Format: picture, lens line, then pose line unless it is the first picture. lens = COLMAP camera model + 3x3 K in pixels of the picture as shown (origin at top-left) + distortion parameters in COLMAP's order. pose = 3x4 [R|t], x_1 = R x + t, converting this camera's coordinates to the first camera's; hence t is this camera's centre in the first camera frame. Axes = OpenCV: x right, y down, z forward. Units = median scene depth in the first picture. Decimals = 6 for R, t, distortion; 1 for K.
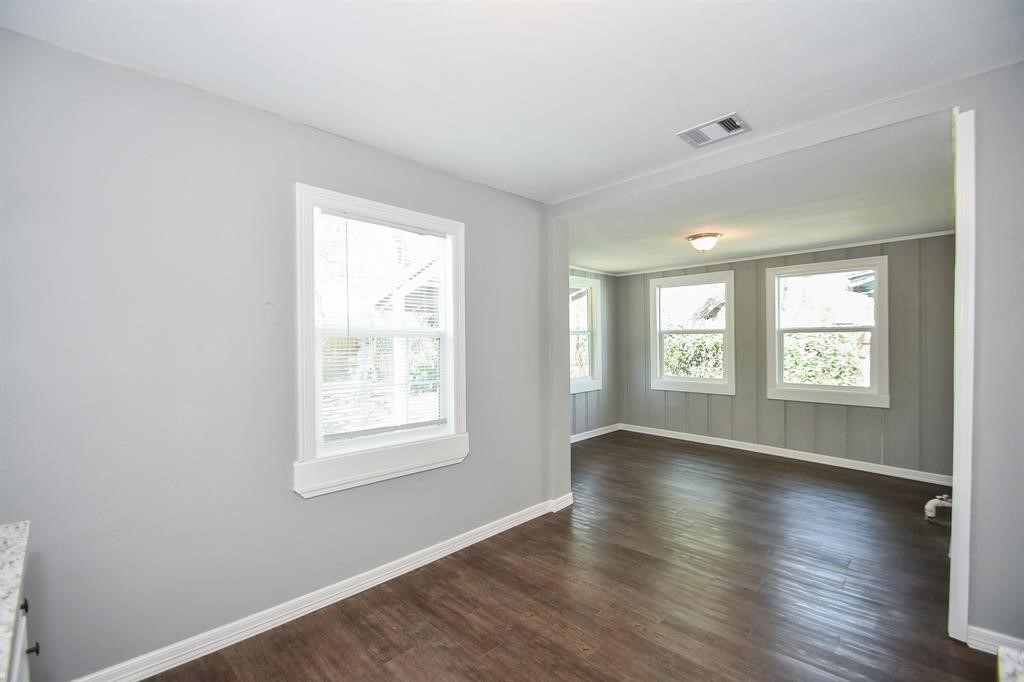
lens RADIAL K [[444.4, 0, 493.1], [0, 444.4, 348.4], [0, 0, 1]] dist [0.019259, -0.016125]
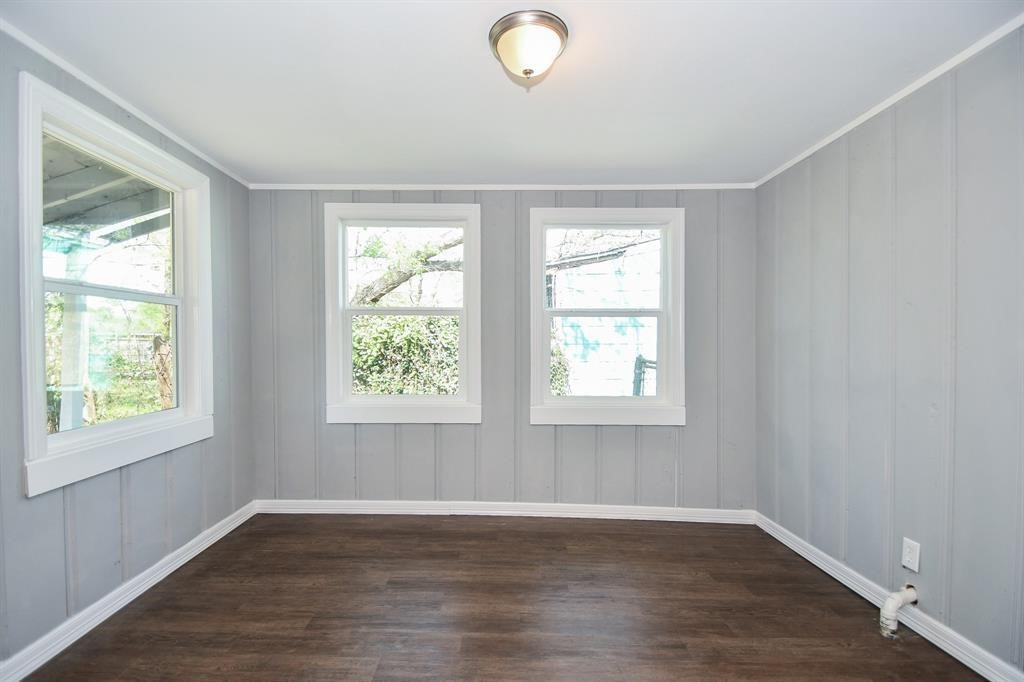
lens RADIAL K [[444.4, 0, 493.1], [0, 444.4, 348.4], [0, 0, 1]] dist [0.019259, -0.016125]
pose [[0.685557, 0.007156, 0.727984, 0.120351], [0.003094, 0.999914, -0.012743, 0.014799], [-0.728012, 0.010988, 0.685476, 0.530513]]
